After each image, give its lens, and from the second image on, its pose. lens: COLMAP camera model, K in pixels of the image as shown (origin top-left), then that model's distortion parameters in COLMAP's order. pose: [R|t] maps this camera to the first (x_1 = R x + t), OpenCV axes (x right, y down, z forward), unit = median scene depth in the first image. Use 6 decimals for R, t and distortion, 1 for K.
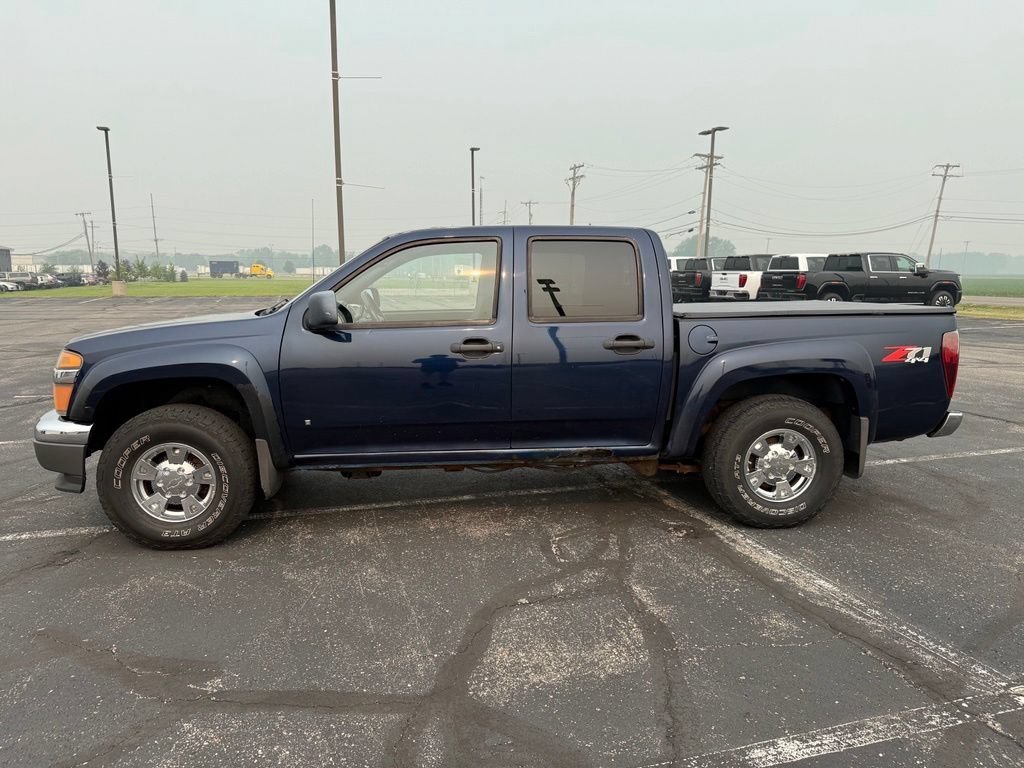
lens RADIAL K [[727.2, 0, 509.8], [0, 727.2, 381.7], [0, 0, 1]] dist [0.081299, -0.115906]
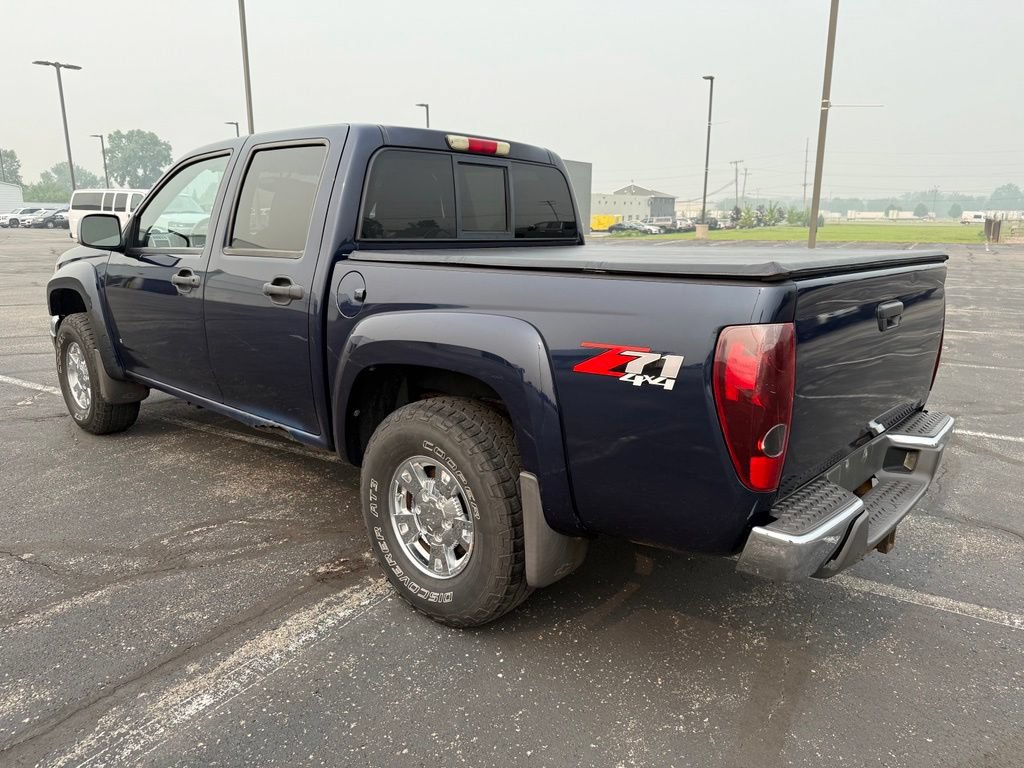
lens RADIAL K [[727.2, 0, 509.8], [0, 727.2, 381.7], [0, 0, 1]] dist [0.081299, -0.115906]
pose [[0.666061, 0.165620, -0.727278, 0.818799], [-0.113468, 0.986187, 0.120664, -0.072618], [0.737216, 0.002153, 0.675653, 0.642585]]
